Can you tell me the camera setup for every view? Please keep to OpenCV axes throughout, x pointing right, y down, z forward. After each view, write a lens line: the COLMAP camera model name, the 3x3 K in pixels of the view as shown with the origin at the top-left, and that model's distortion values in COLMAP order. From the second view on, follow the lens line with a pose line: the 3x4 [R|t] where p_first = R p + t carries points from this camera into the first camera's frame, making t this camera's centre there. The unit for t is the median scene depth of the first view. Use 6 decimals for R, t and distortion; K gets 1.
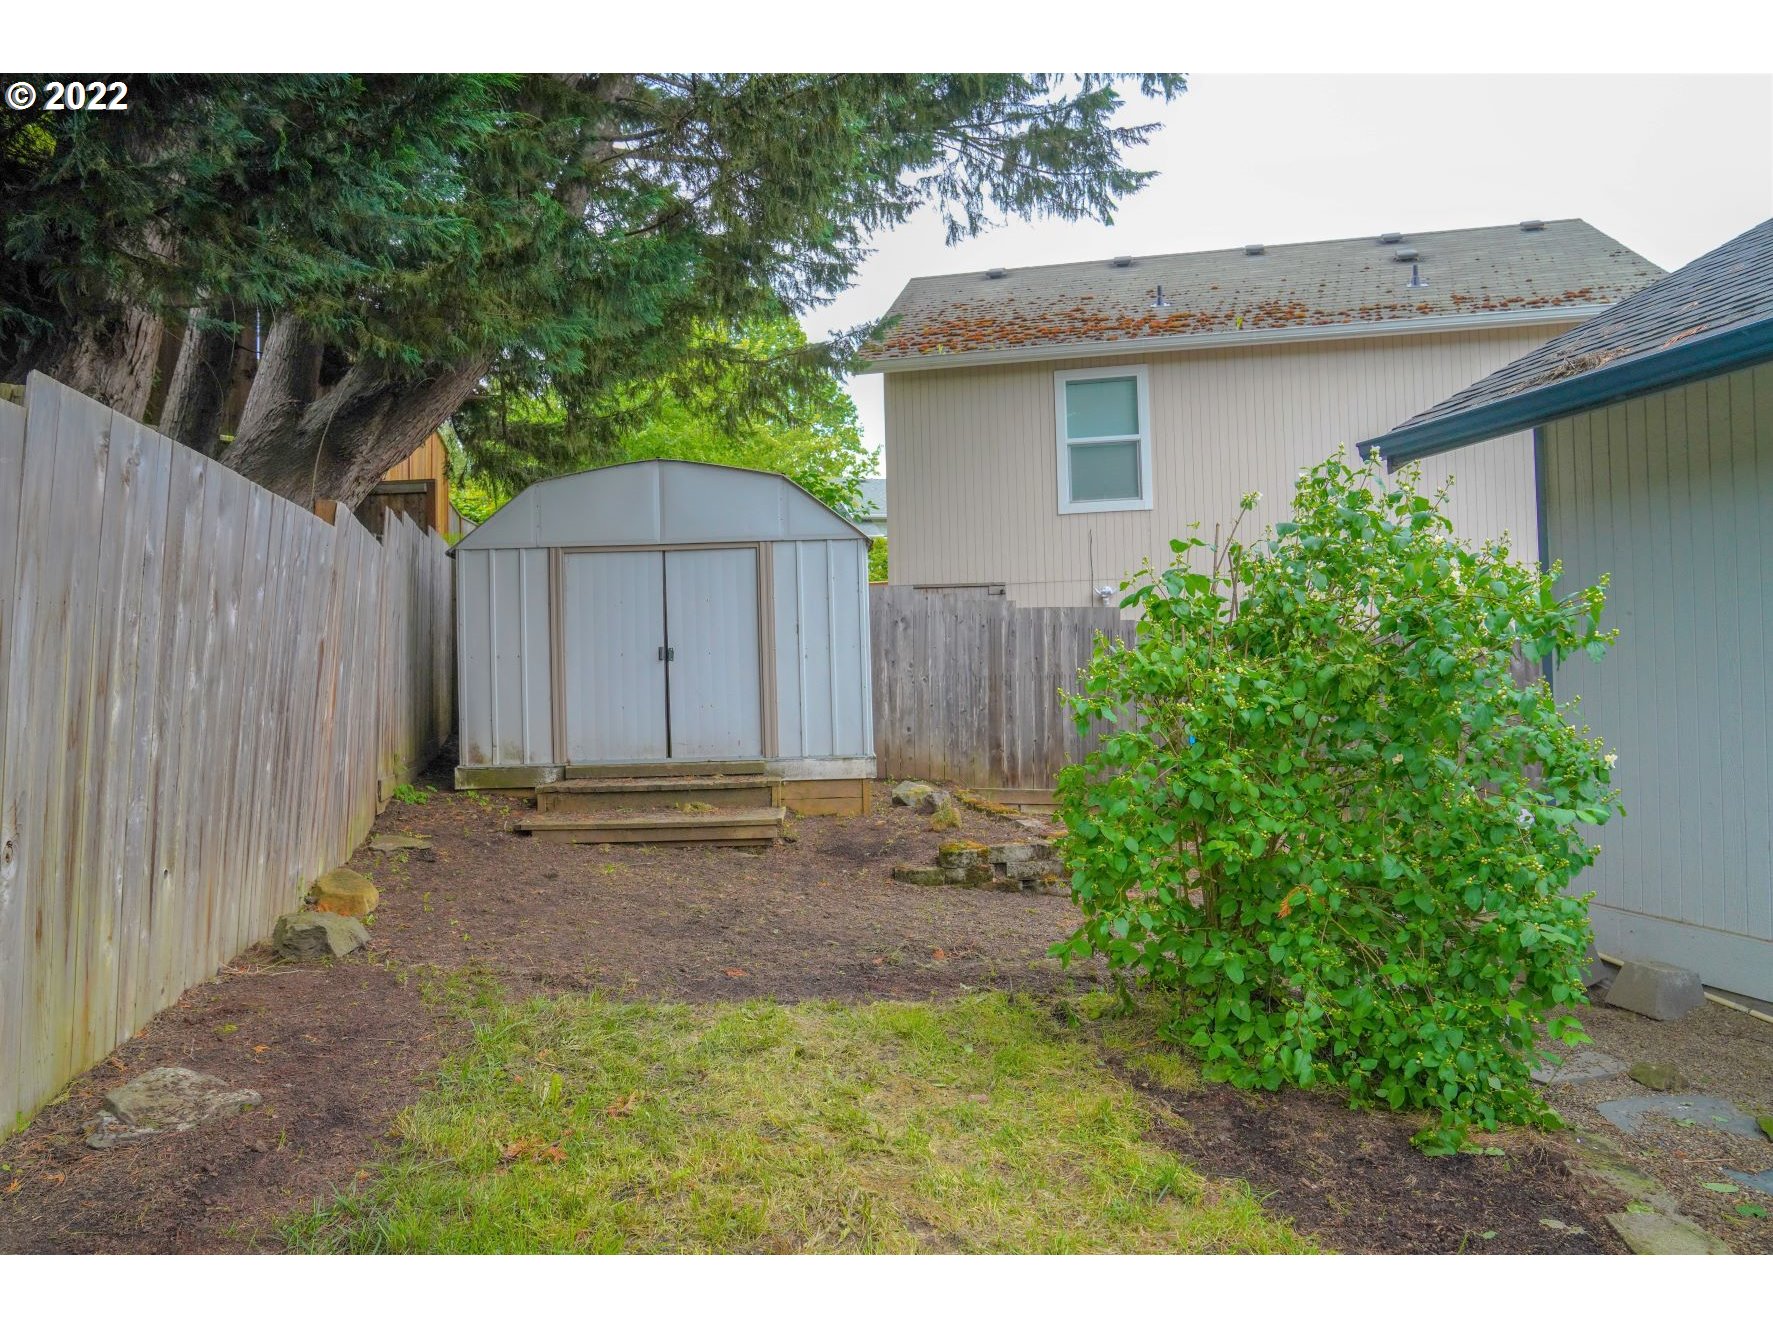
lens RADIAL K [[1294.0, 0, 868.7], [0, 1294.0, 664.3], [0, 0, 1]] dist [-0.140946, 0.120632]
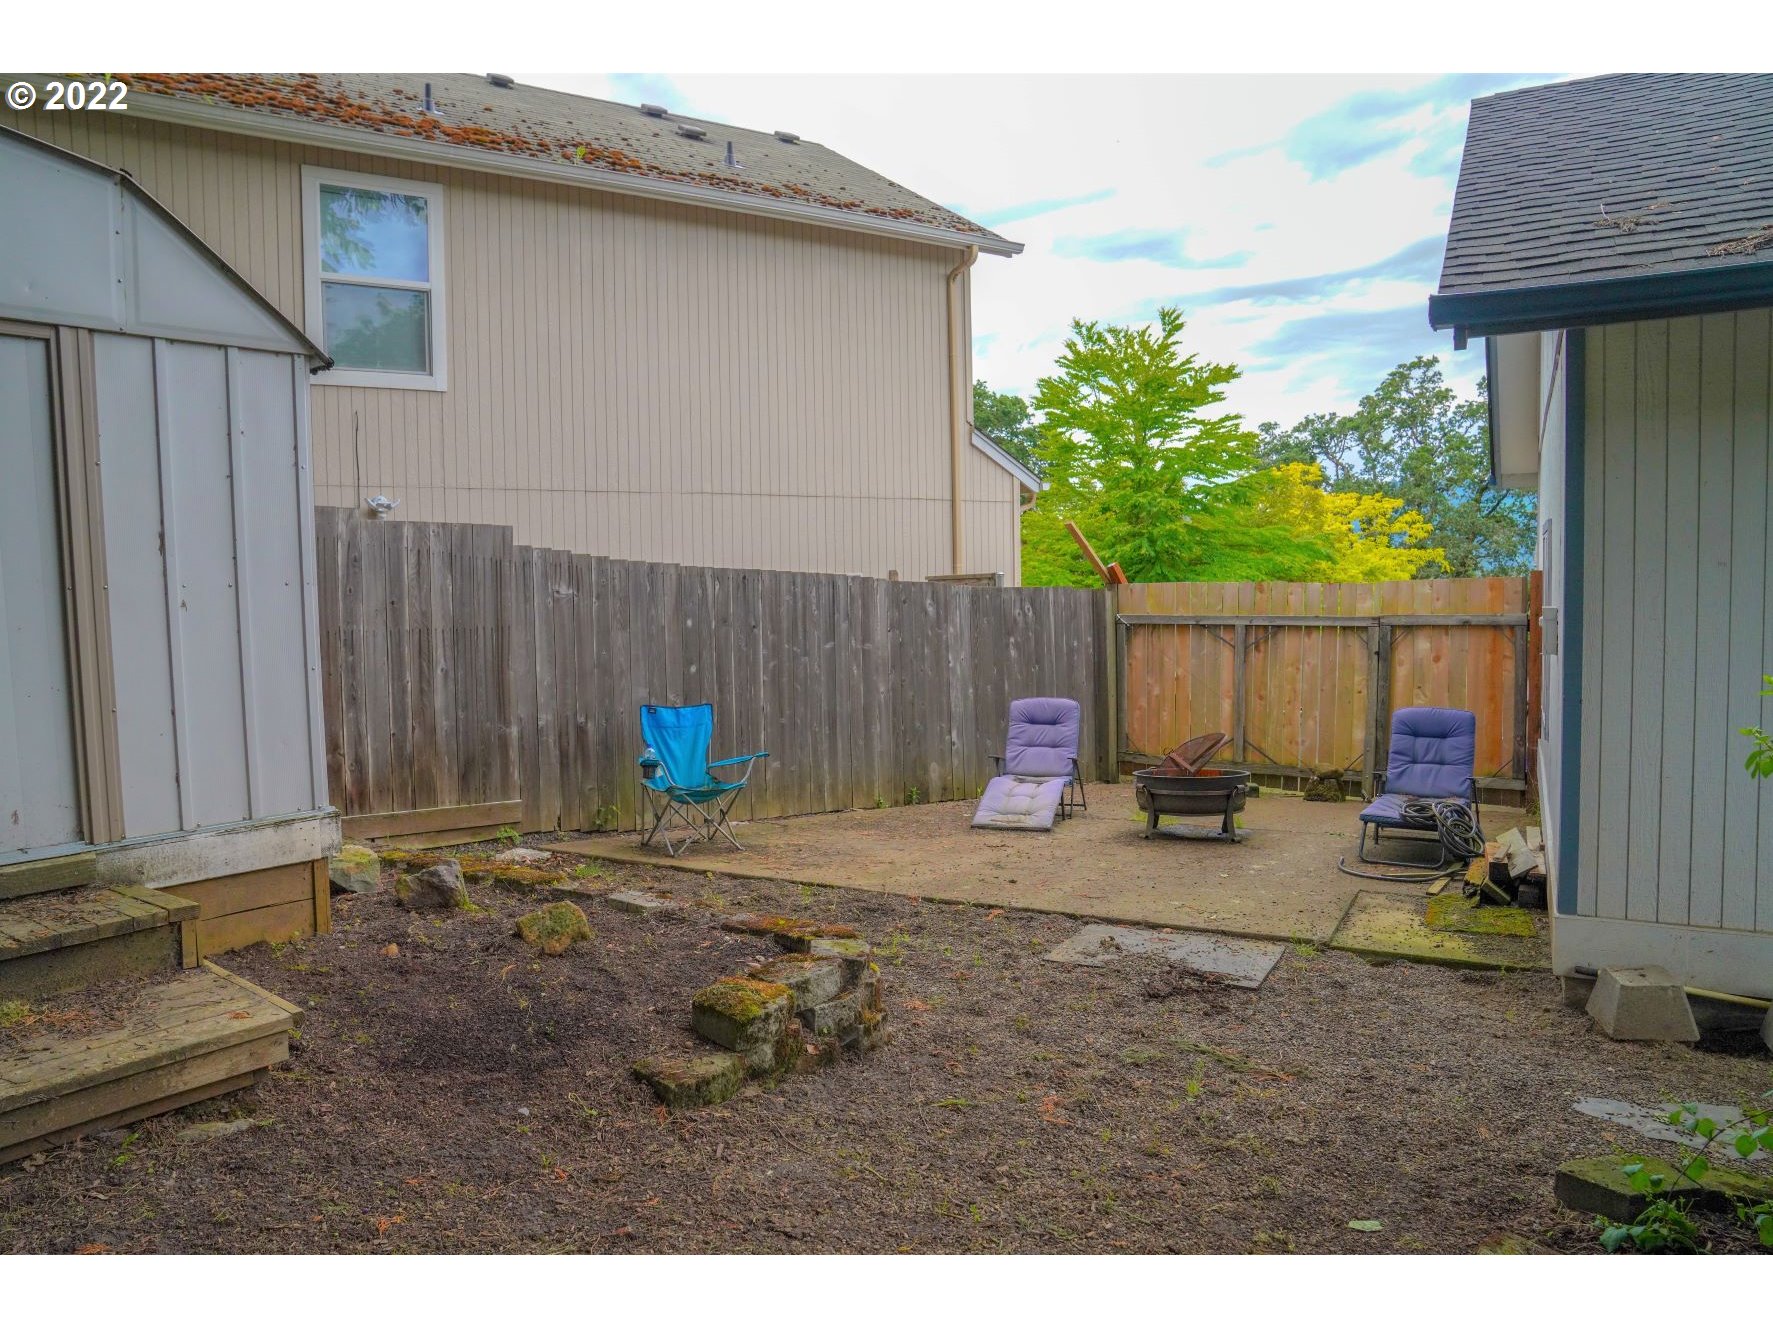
lens RADIAL K [[1232.5, 0, 872.4], [0, 1232.5, 670.8], [0, 0, 1]] dist [-0.128863, 0.094239]
pose [[0.645240, -0.036796, 0.763094, -0.168434], [-0.010707, 0.998306, 0.057191, -0.007924], [-0.763905, -0.045072, 0.643752, 0.447511]]
